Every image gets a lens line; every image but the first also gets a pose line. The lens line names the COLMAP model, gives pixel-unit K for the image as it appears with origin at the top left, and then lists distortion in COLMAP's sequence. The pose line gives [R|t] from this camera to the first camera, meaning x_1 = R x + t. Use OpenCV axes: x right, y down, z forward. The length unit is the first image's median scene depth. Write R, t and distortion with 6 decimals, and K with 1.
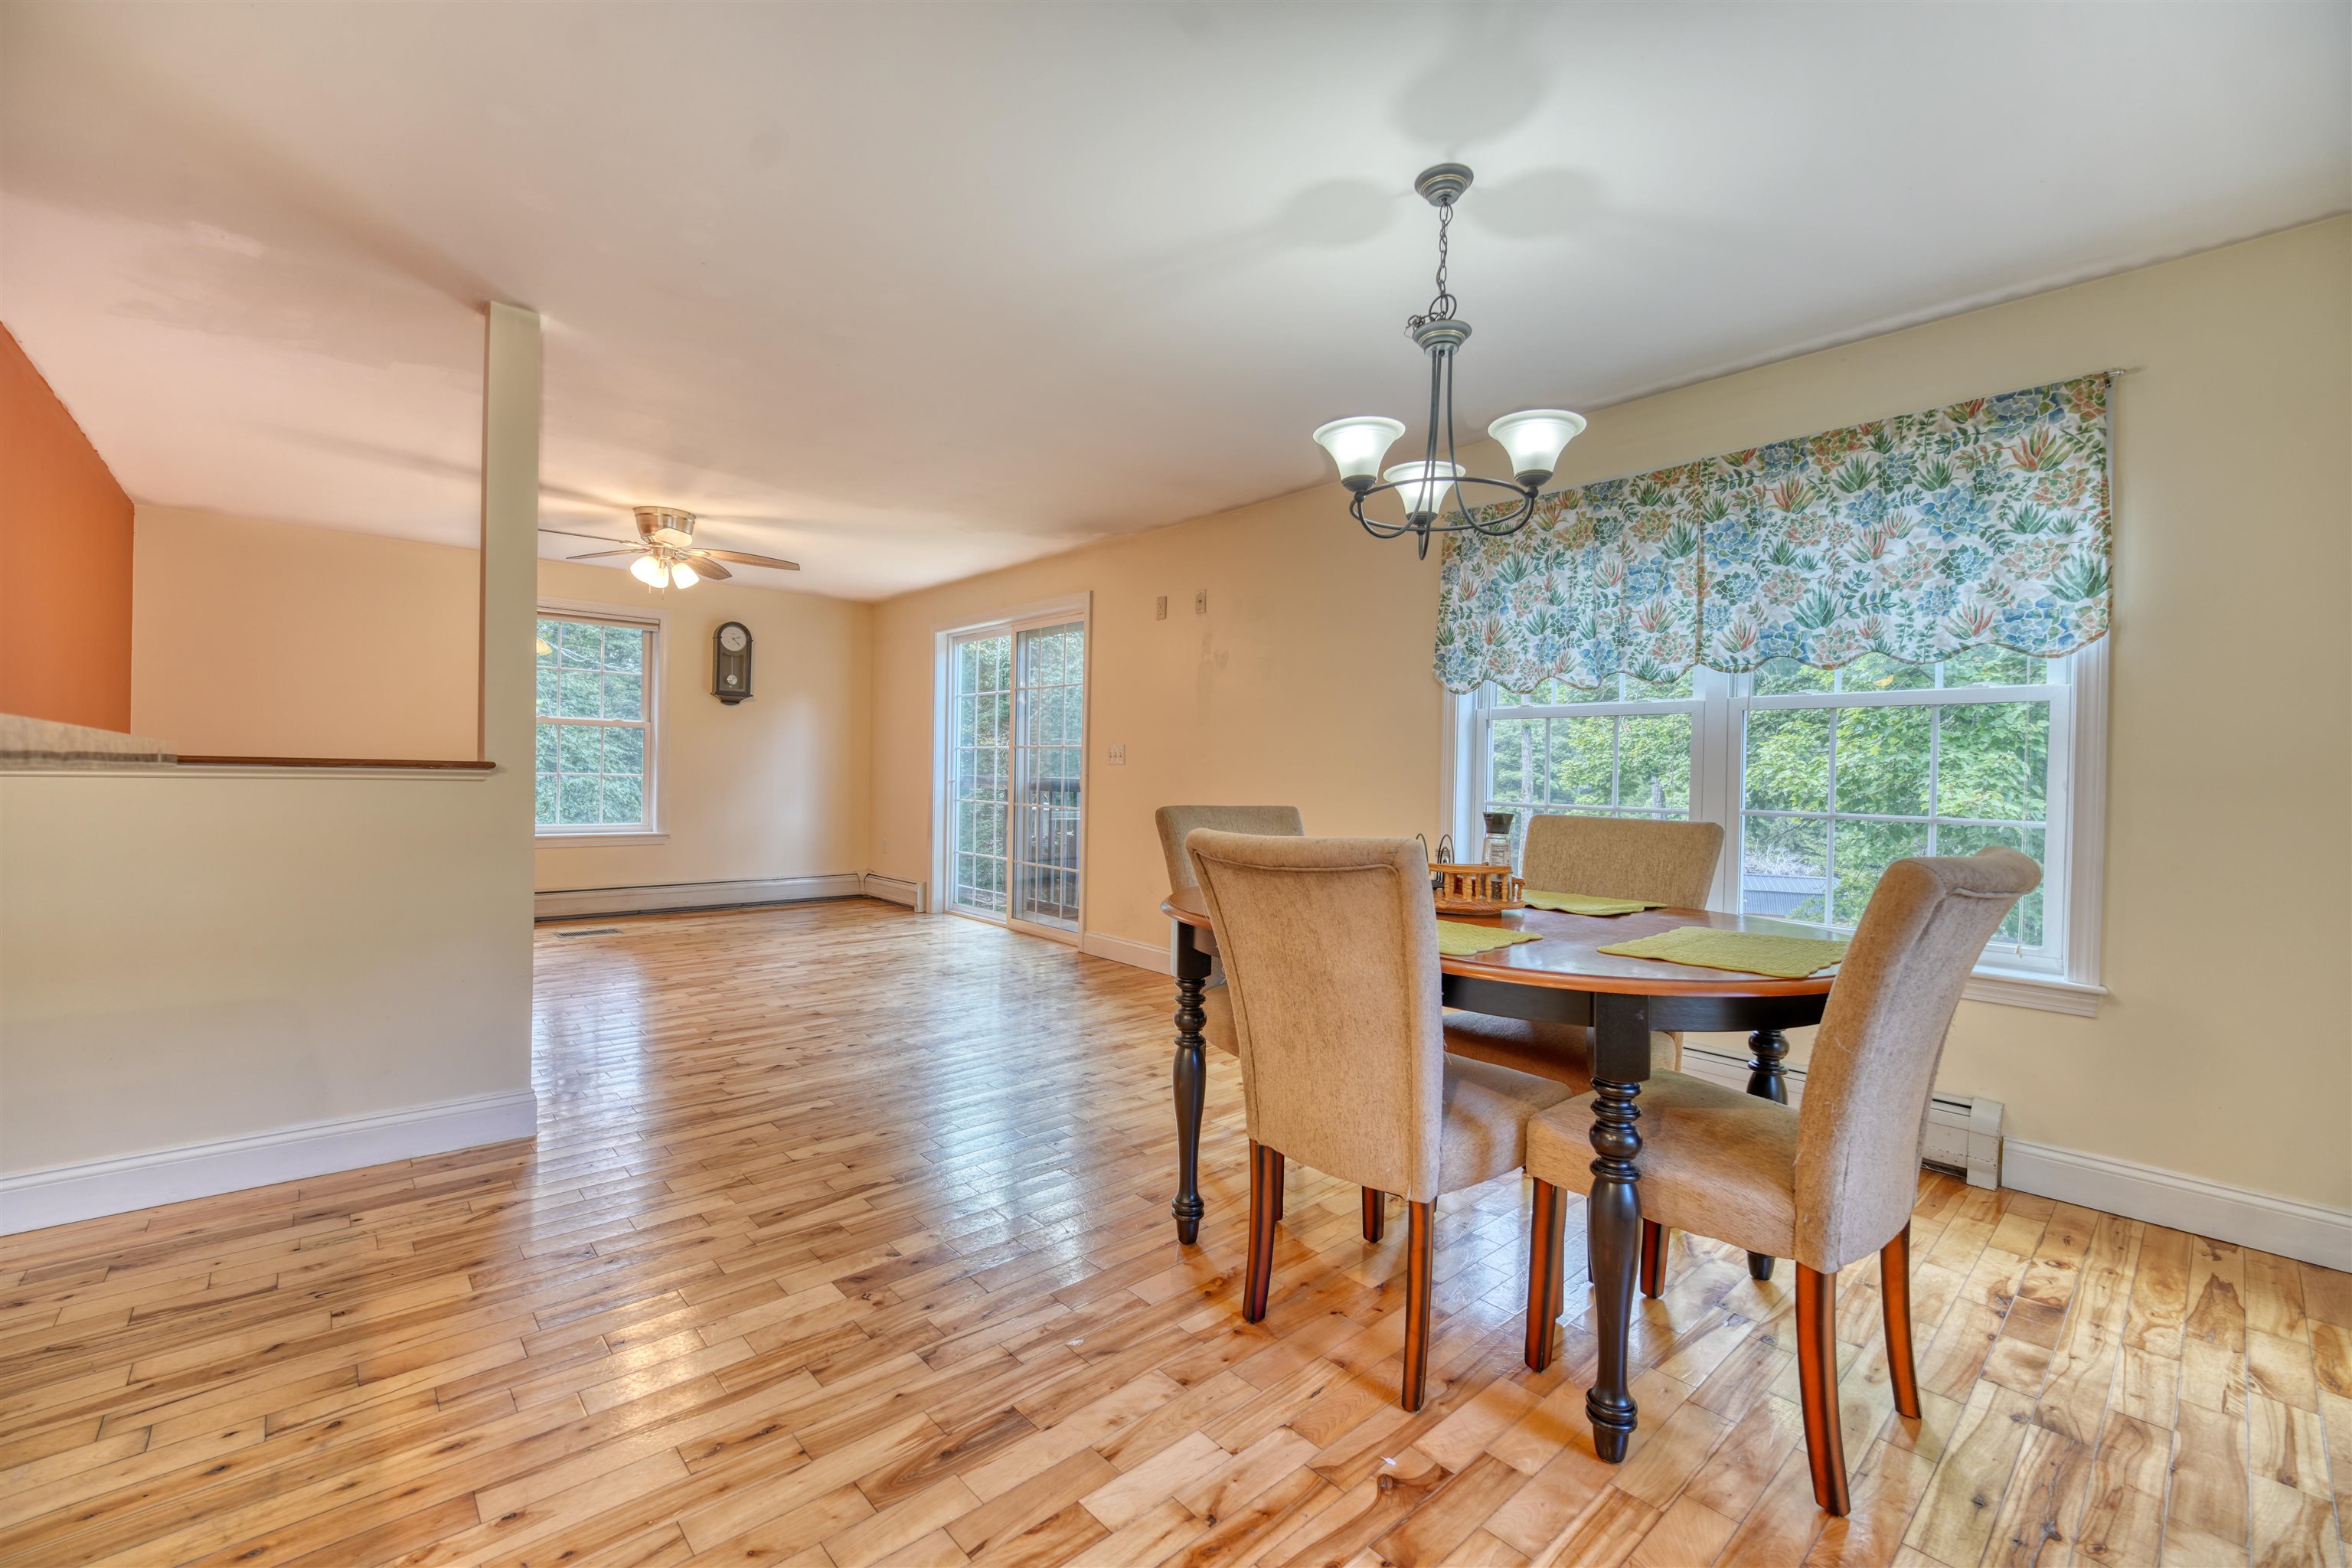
lens RADIAL K [[974.1, 0, 1176.7], [0, 974.1, 793.5], [0, 0, 1]] dist [0.017064, -0.017048]
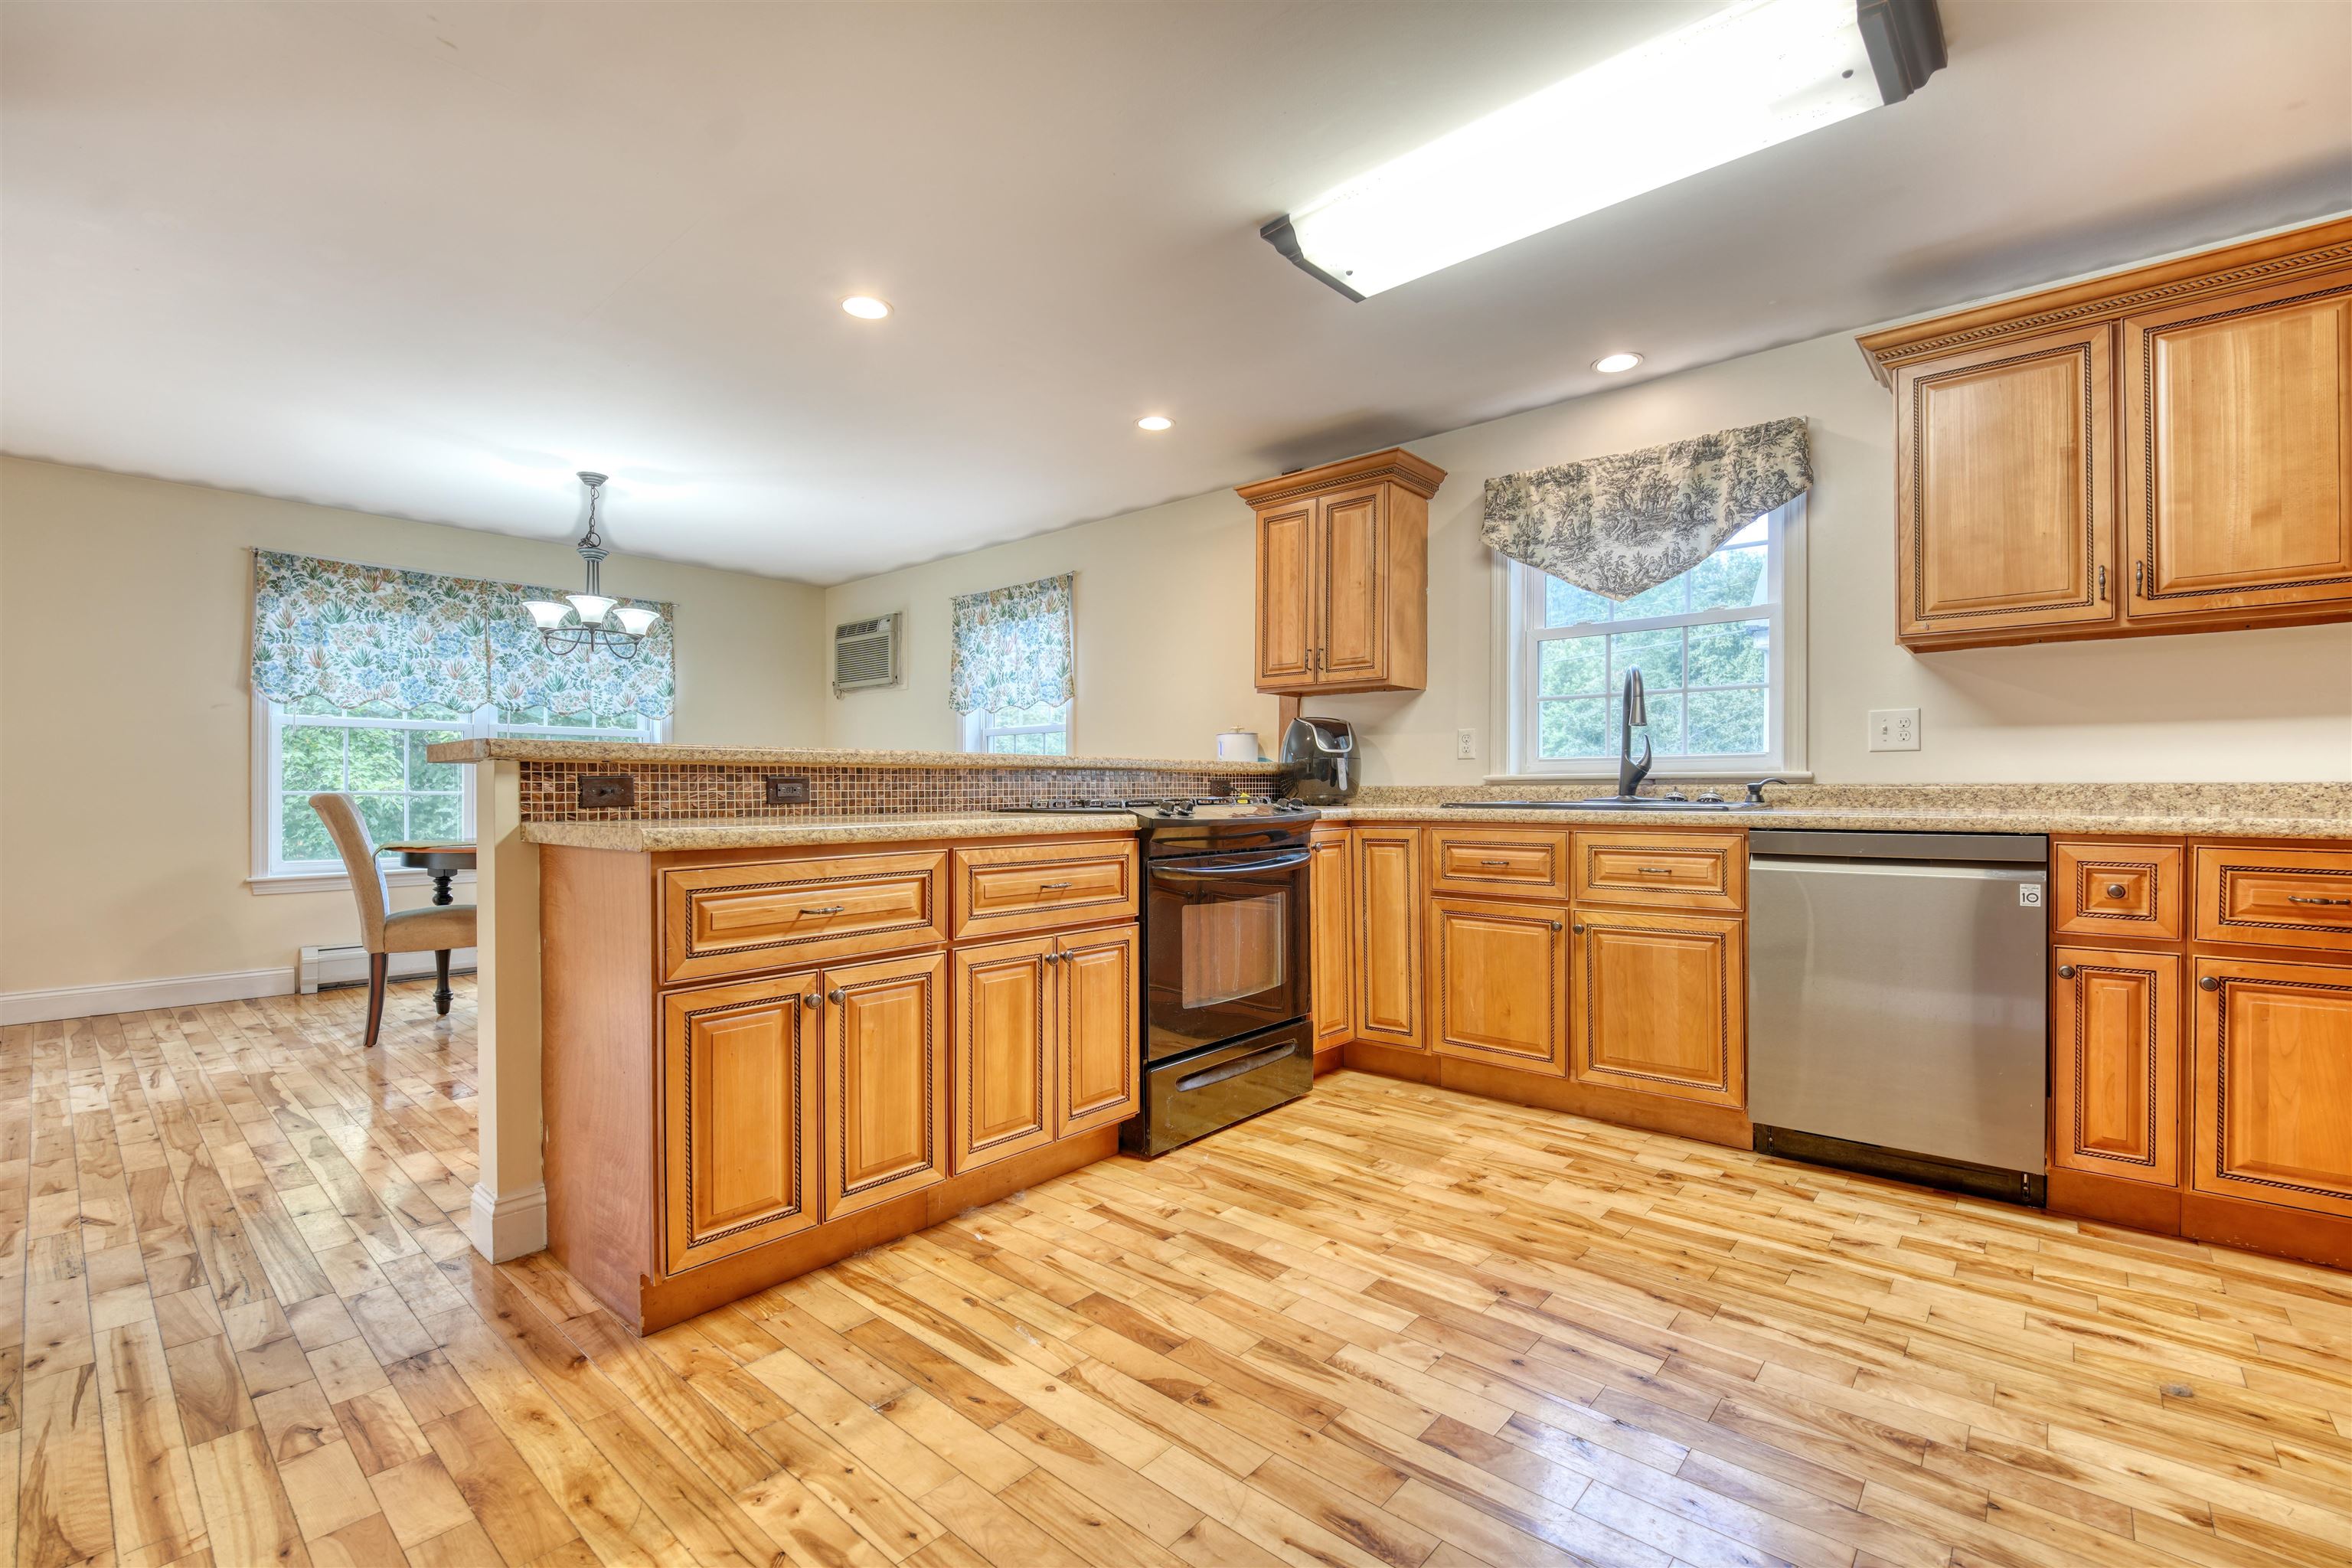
lens RADIAL K [[1009.0, 0, 1182.3], [0, 1009.0, 798.2], [0, 0, 1]] dist [0.008949, -0.015534]
pose [[-0.122751, -0.026620, 0.992080, -1.343259], [0.016694, 0.999443, 0.028883, -0.001187], [-0.992297, 0.020107, -0.122238, 0.044576]]
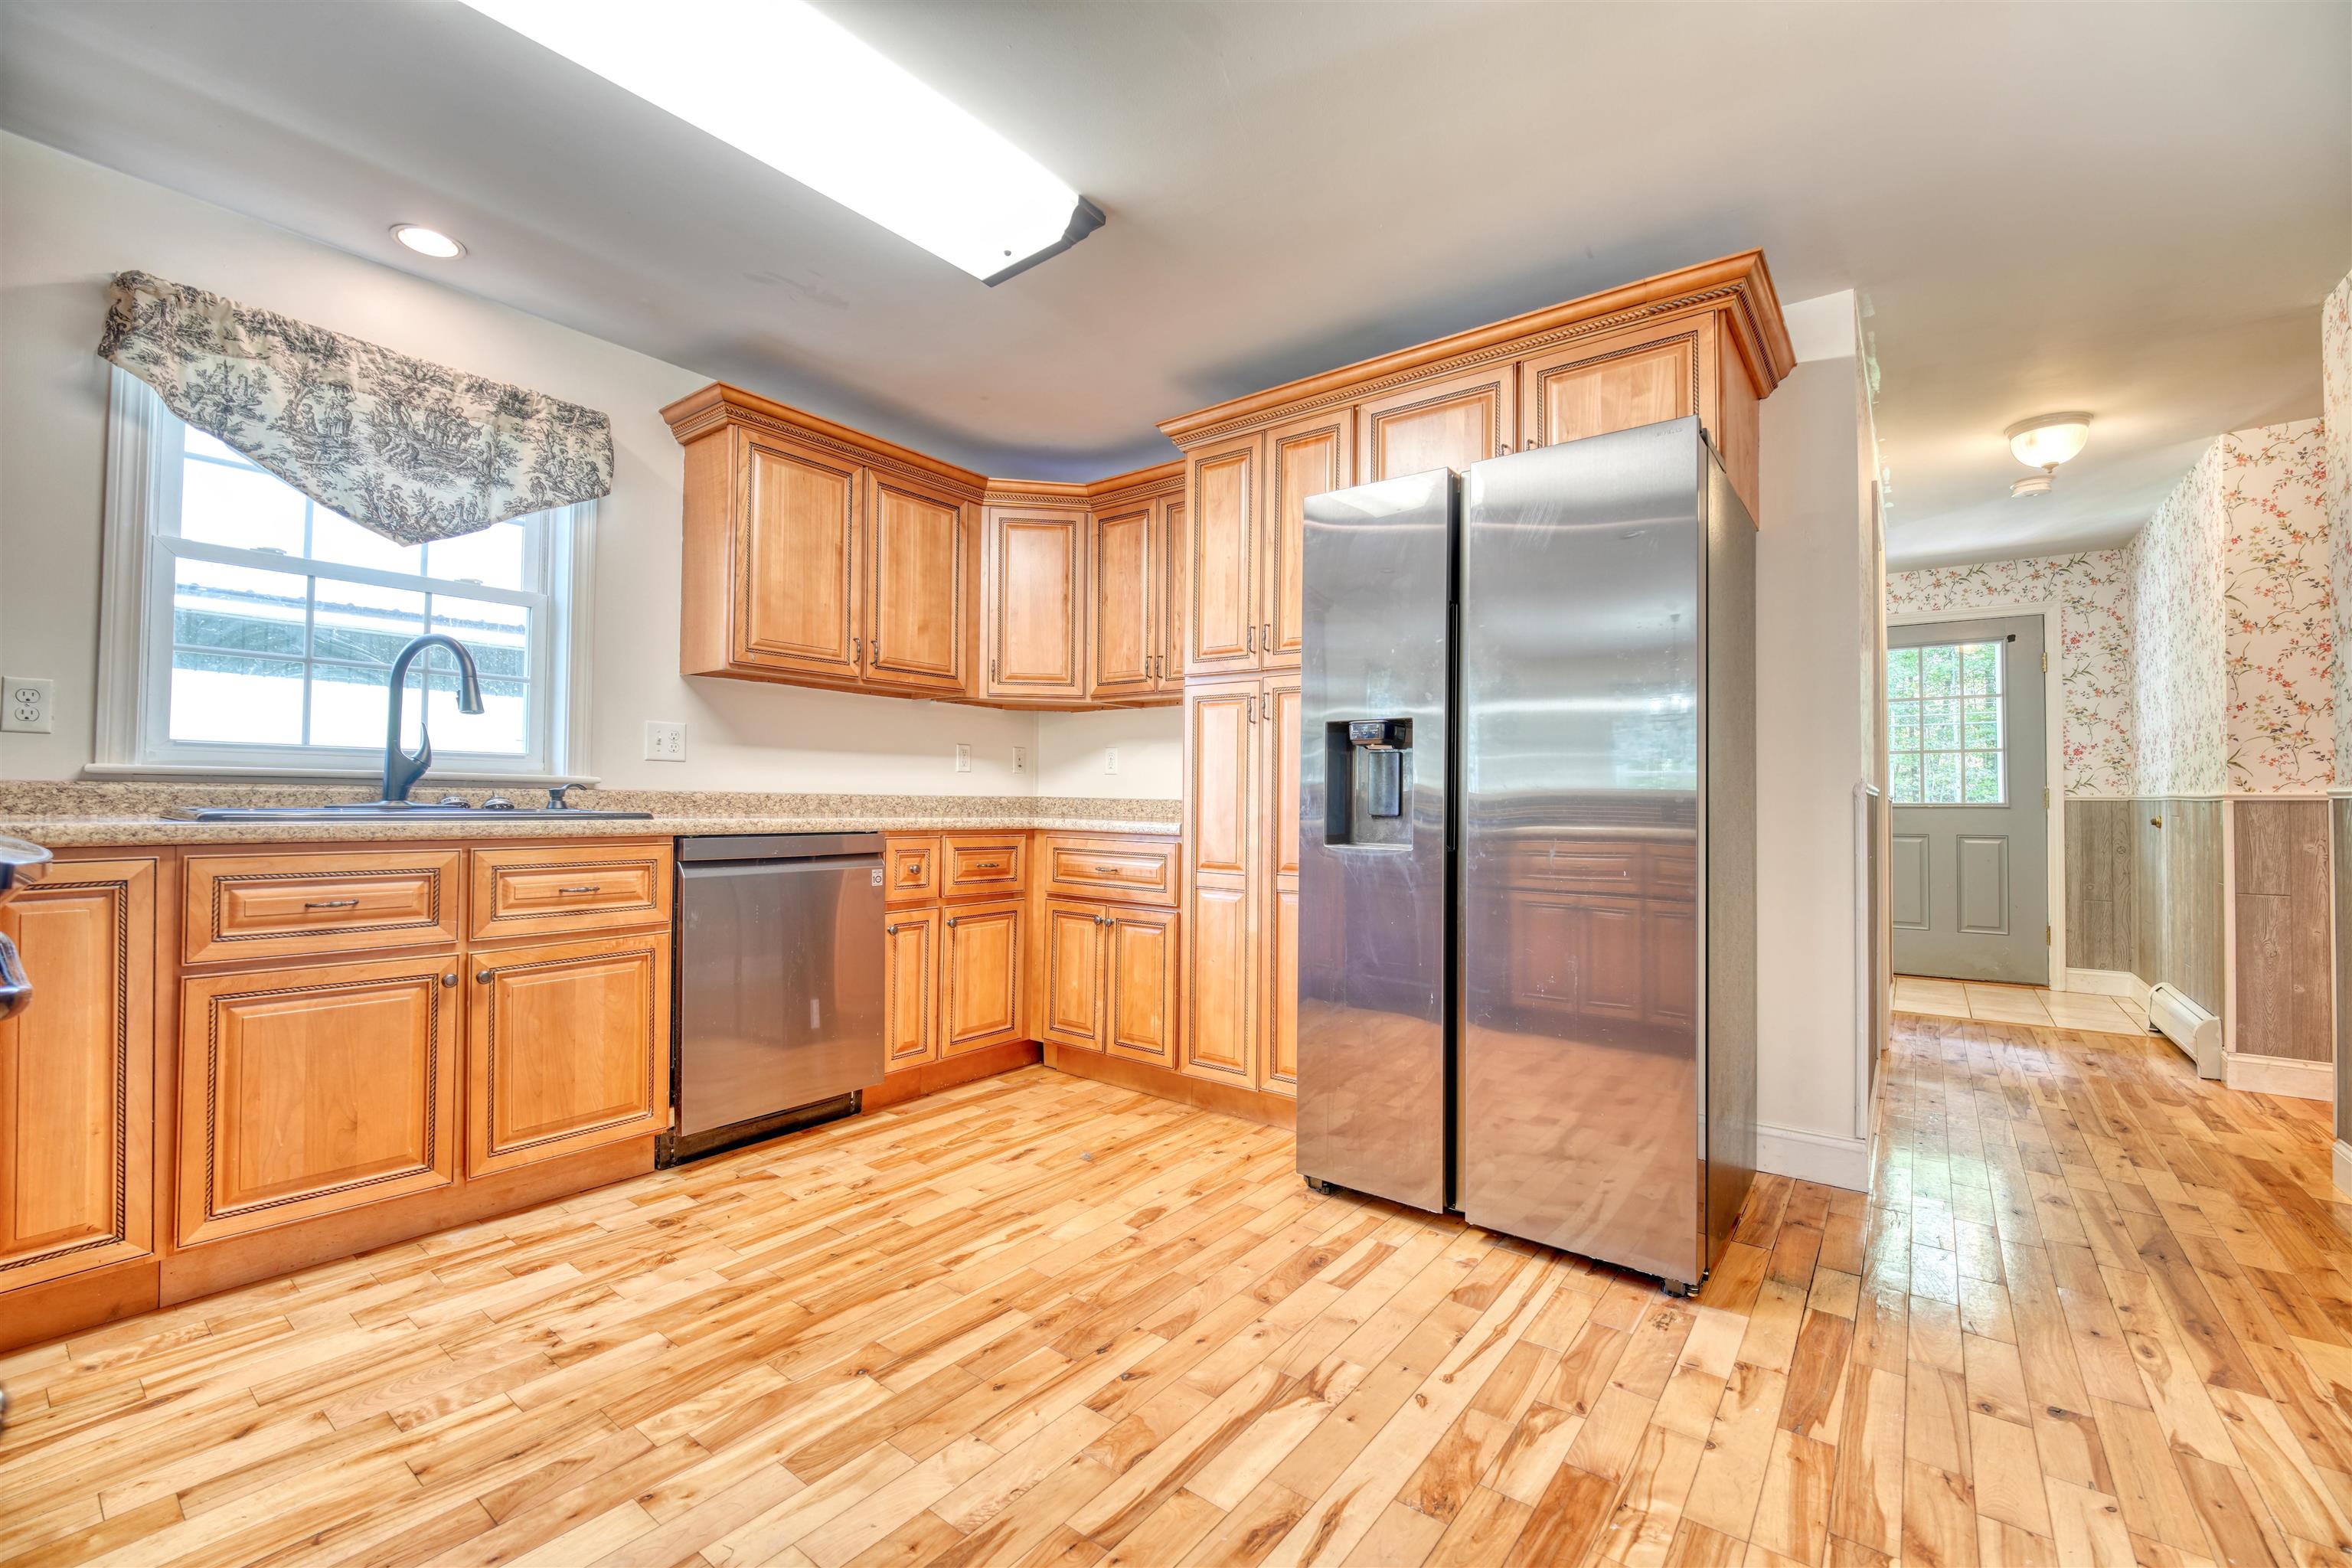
lens RADIAL K [[965.2, 0, 1178.6], [0, 965.2, 781.4], [0, 0, 1]] dist [0.012780, -0.016555]
pose [[-0.982482, -0.035712, -0.182906, -0.803335], [-0.034939, 0.999362, -0.007447, 0.003192], [0.183055, -0.000926, -0.983102, 0.333877]]
